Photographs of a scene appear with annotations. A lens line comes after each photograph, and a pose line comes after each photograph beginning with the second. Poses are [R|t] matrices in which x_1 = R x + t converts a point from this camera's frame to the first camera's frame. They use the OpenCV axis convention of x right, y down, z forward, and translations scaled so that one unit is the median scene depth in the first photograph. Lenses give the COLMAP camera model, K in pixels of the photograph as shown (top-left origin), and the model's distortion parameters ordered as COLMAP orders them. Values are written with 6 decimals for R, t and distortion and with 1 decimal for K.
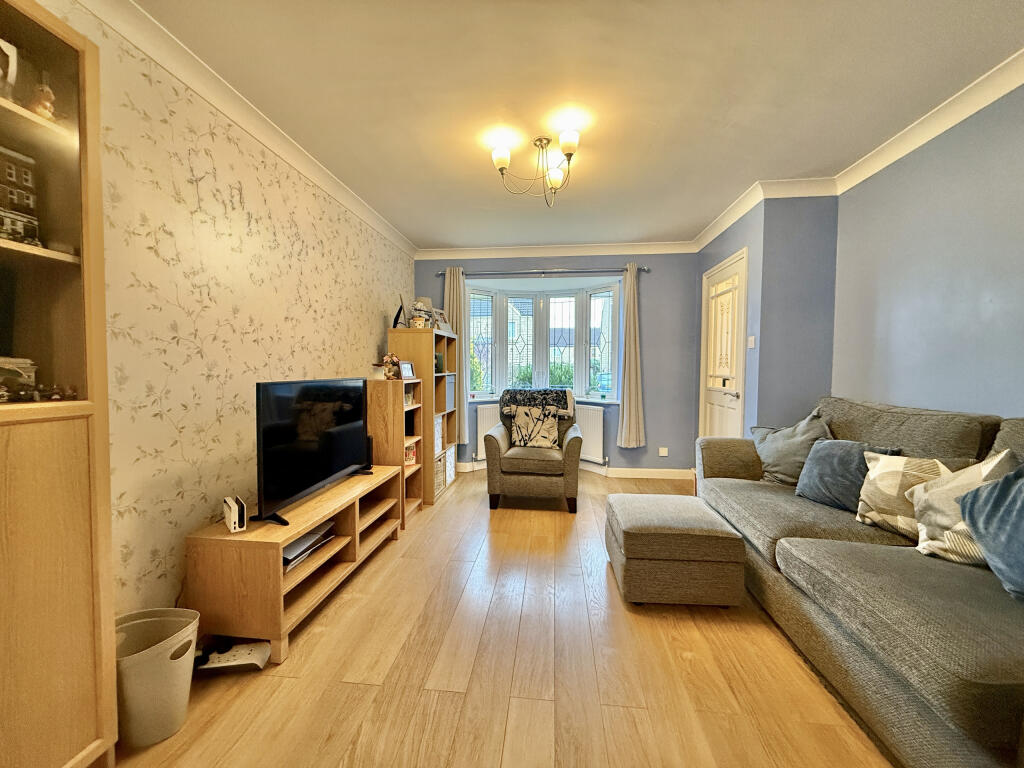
lens RADIAL K [[410.0, 0, 512.0], [0, 410.0, 384.0], [0, 0, 1]] dist [-0.000746, -0.000029]
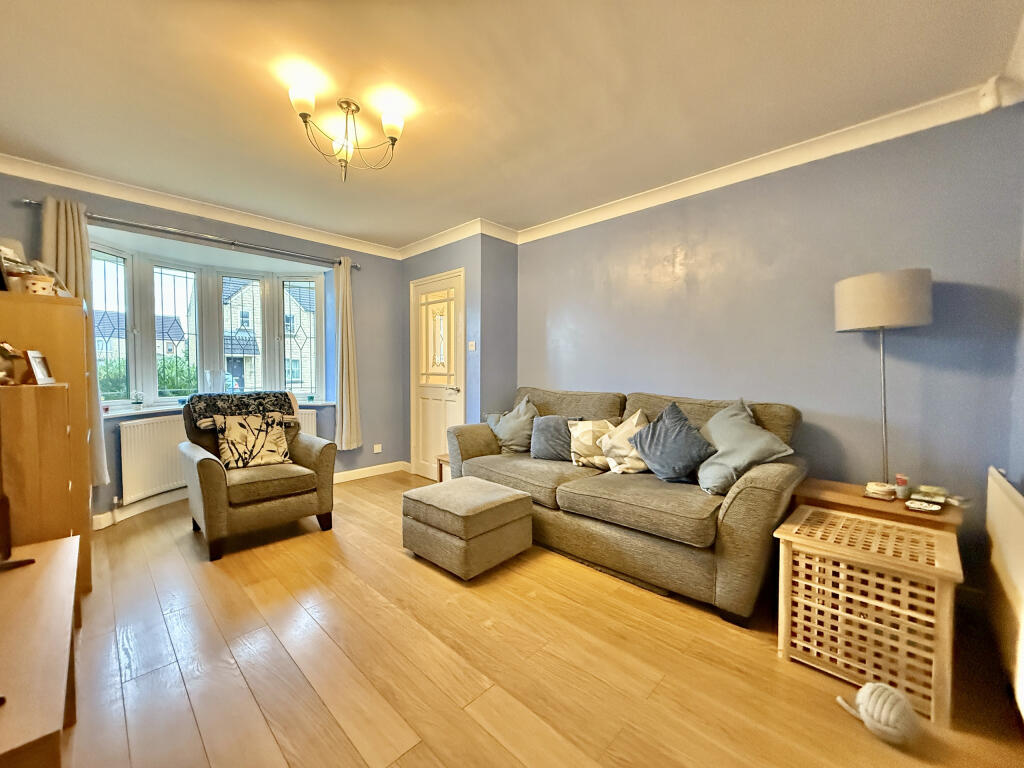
lens RADIAL K [[410.0, 0, 512.0], [0, 410.0, 384.0], [0, 0, 1]] dist [-0.000746, -0.000029]
pose [[0.608414, -0.027475, 0.793144, -0.301325], [0.028983, 0.999503, 0.012391, 0.000955], [-0.793090, 0.015448, 0.608908, 0.142205]]
